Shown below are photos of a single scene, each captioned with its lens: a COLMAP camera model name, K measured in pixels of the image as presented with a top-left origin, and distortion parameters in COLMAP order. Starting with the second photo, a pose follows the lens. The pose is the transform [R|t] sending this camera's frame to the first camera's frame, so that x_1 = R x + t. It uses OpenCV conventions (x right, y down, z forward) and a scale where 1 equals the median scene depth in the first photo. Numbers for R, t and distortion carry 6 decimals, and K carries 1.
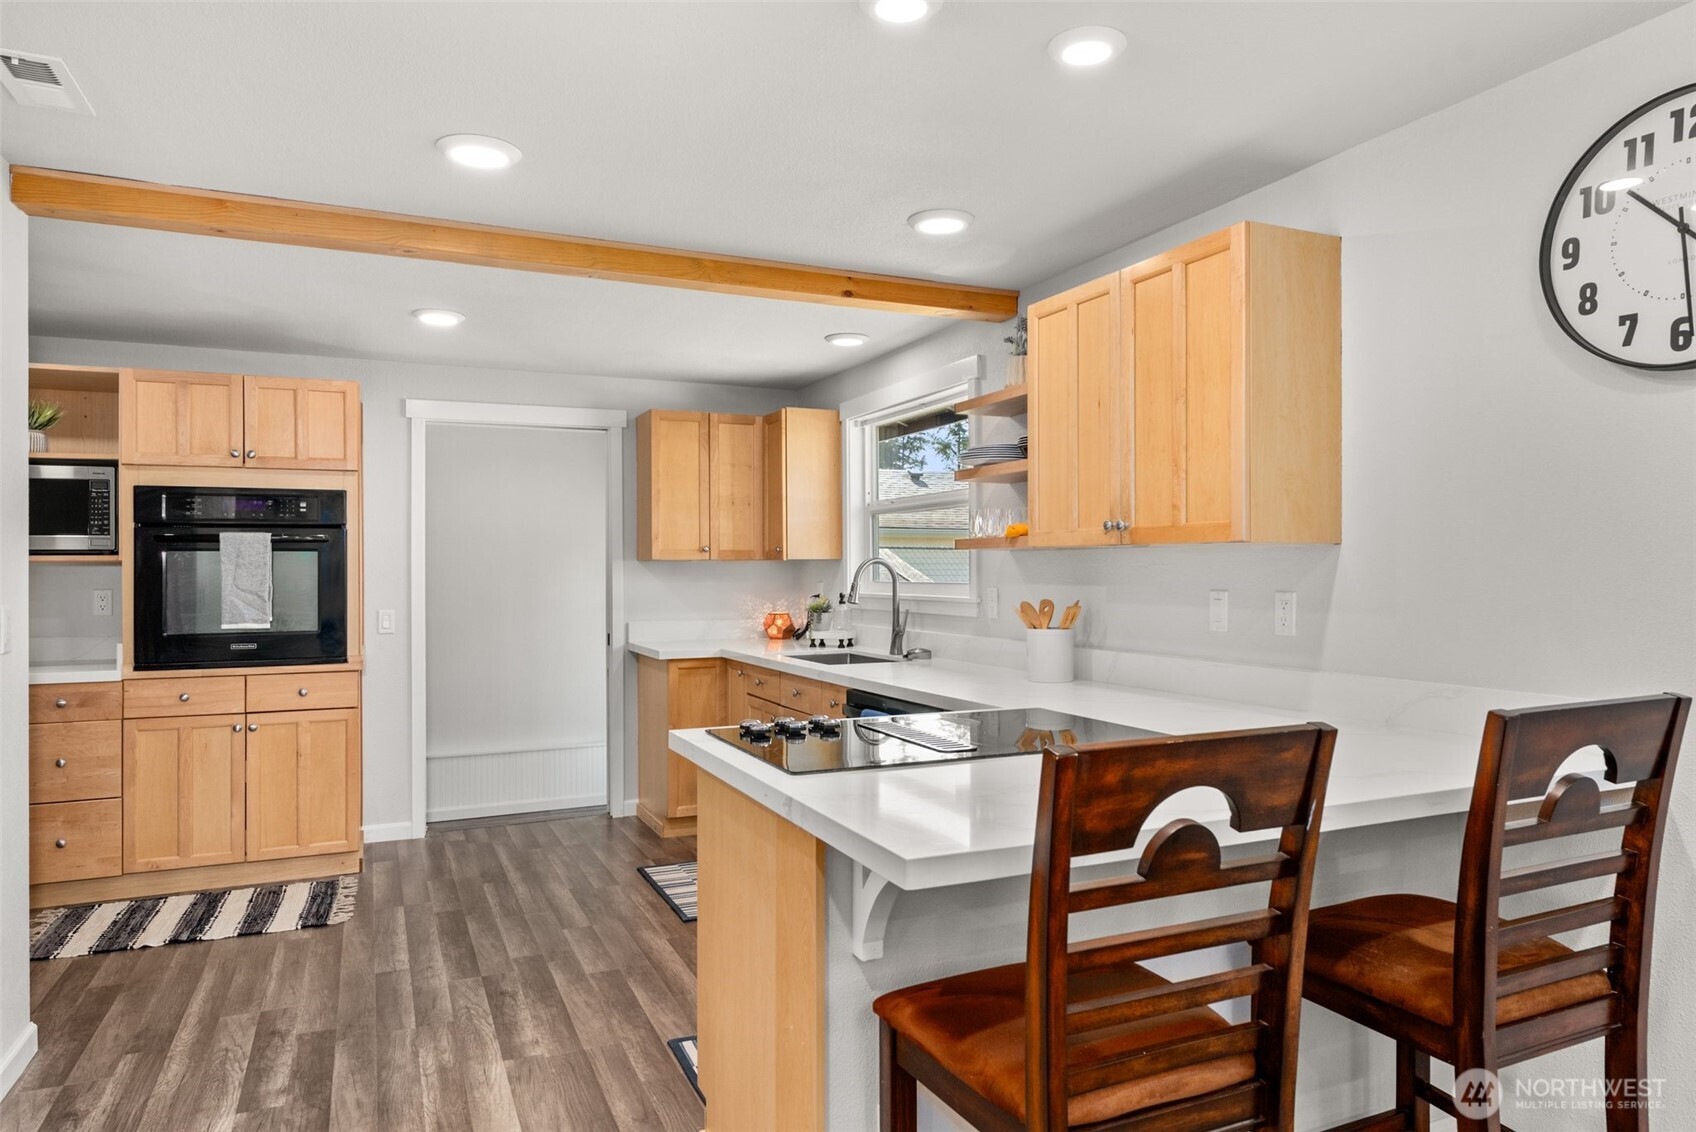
lens RADIAL K [[1055.4, 0, 851.5], [0, 1055.4, 564.0], [0, 0, 1]] dist [0.003647, 0.002142]
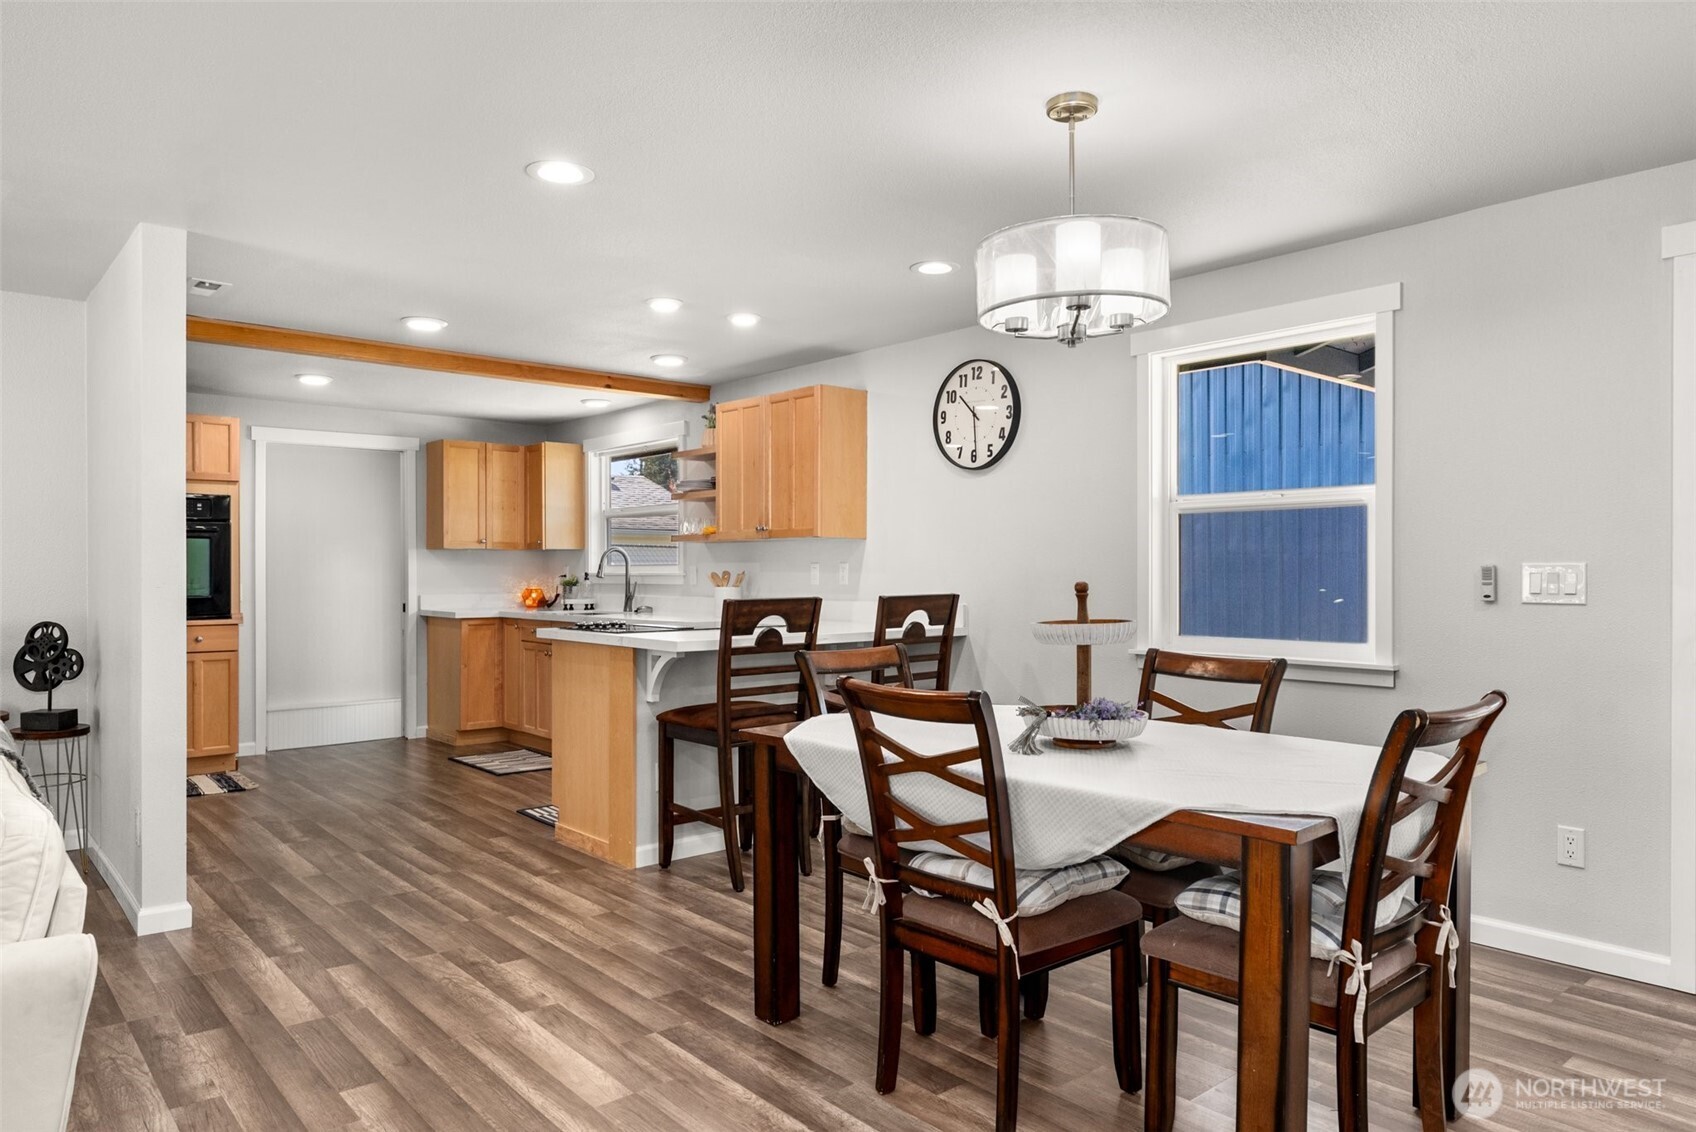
lens RADIAL K [[1055.4, 0, 851.5], [0, 1055.4, 564.0], [0, 0, 1]] dist [0.003647, 0.002142]
pose [[0.955722, 0.005124, 0.294226, -0.117477], [-0.004610, 0.999986, -0.002442, 0.023751], [-0.294235, 0.000977, 0.955733, -0.655784]]
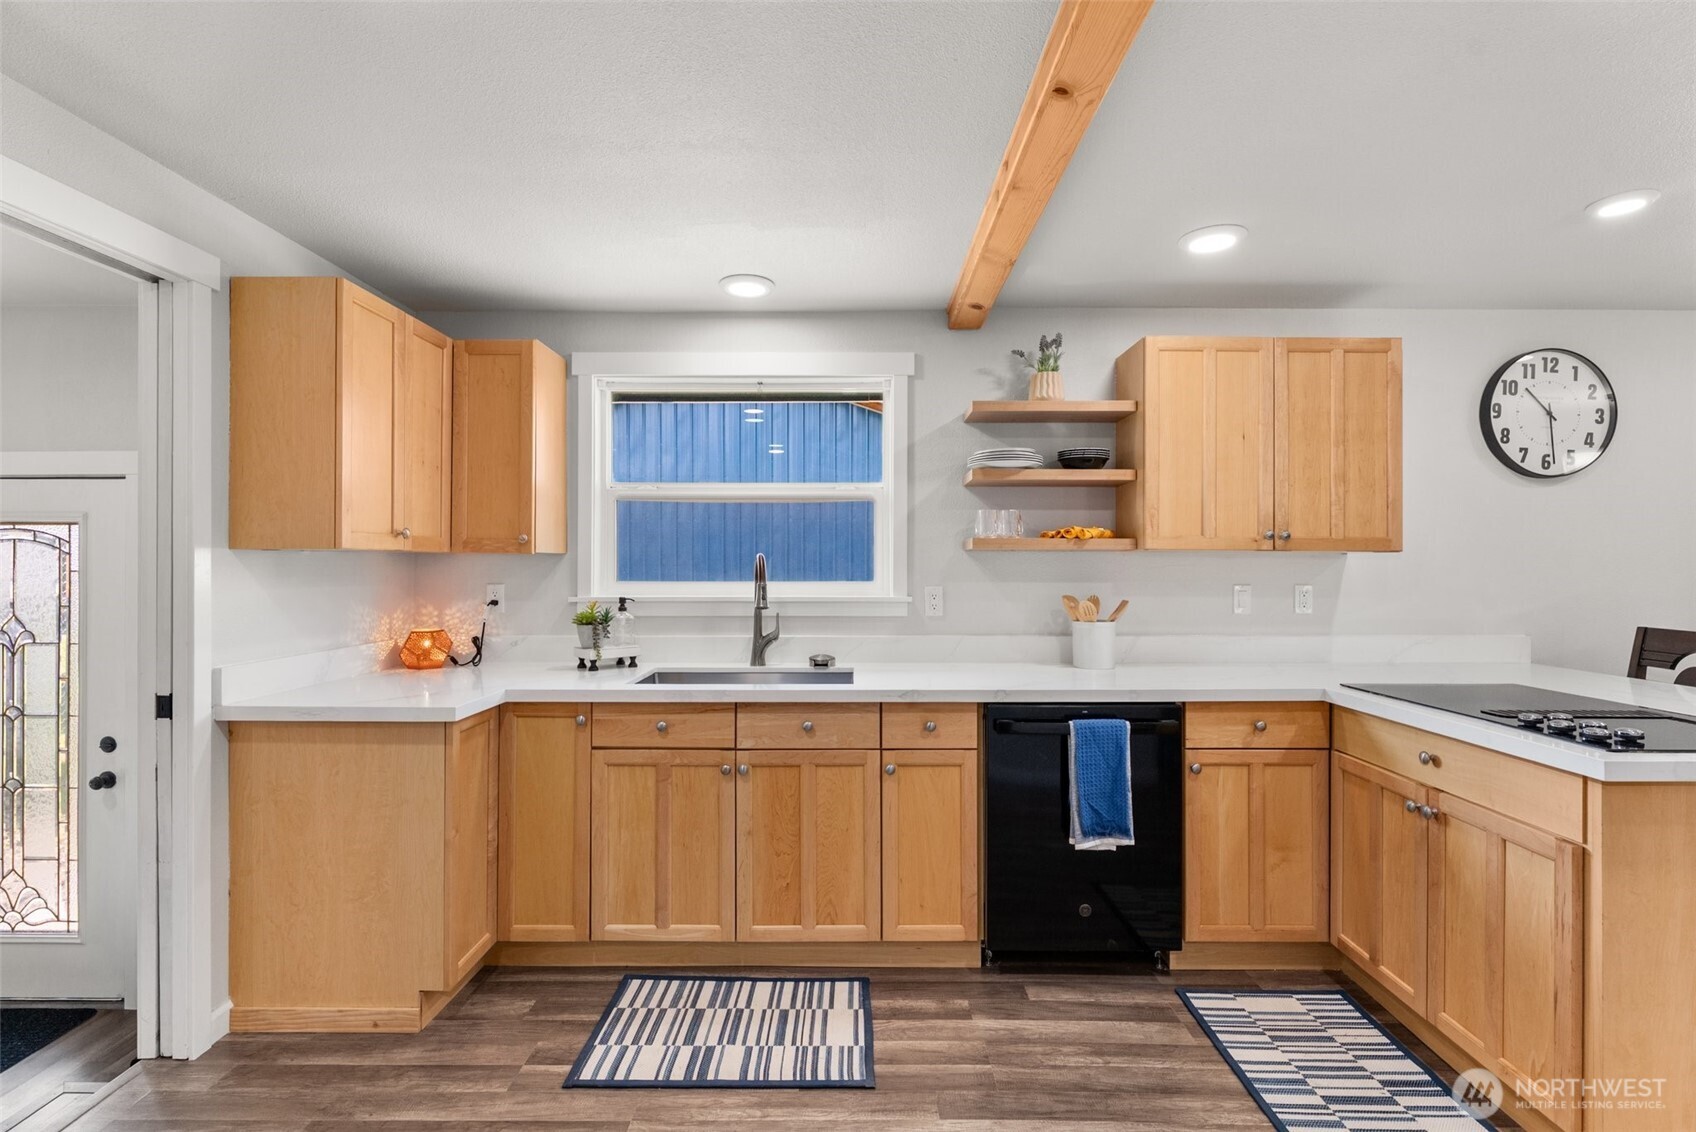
lens RADIAL K [[768.8, 0, 855.0], [0, 768.8, 568.5], [0, 0, 1]] dist [0.000618, 0.000118]
pose [[0.416130, 0.003447, 0.909298, -0.610285], [-0.008152, 0.999967, -0.000060, 0.006333], [-0.909268, -0.007388, 0.416145, 0.805411]]
